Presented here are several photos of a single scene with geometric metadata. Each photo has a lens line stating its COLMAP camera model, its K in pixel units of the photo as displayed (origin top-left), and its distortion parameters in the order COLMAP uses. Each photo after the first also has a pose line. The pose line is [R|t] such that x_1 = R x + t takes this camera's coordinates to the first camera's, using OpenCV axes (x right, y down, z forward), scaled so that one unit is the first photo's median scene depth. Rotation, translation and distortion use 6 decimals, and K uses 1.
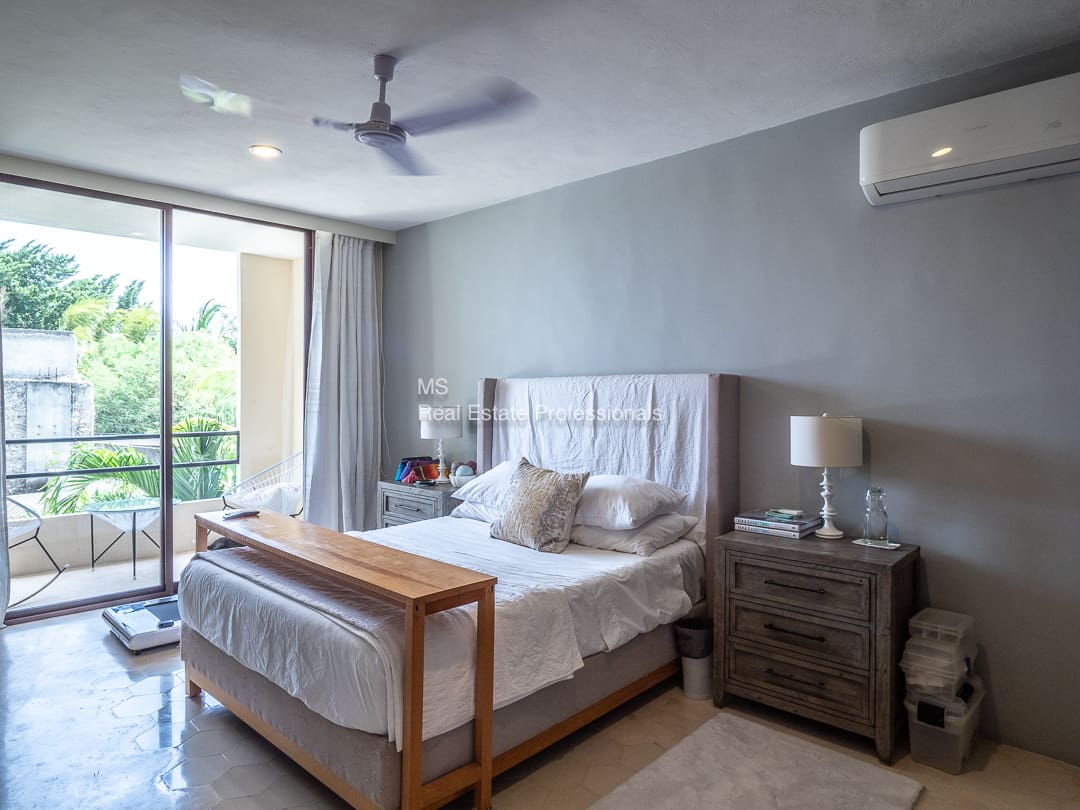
lens RADIAL K [[712.9, 0, 557.9], [0, 712.9, 392.7], [0, 0, 1]] dist [0.002764, 0.002915]
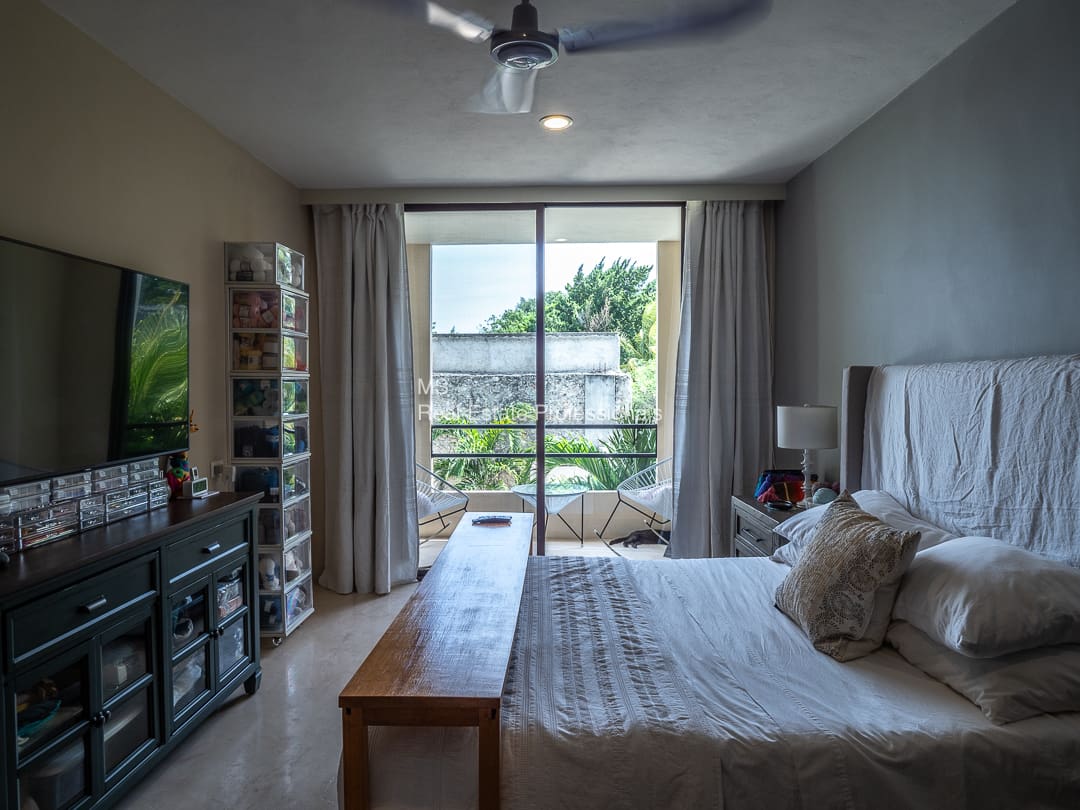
lens RADIAL K [[687.2, 0, 539.9], [0, 687.2, 399.8], [0, 0, 1]] dist [0.000081, -0.001441]
pose [[0.668096, 0.015191, -0.743920, 0.214474], [0.004962, 0.999678, 0.024870, -0.006621], [0.744058, -0.020307, 0.667806, 0.366279]]
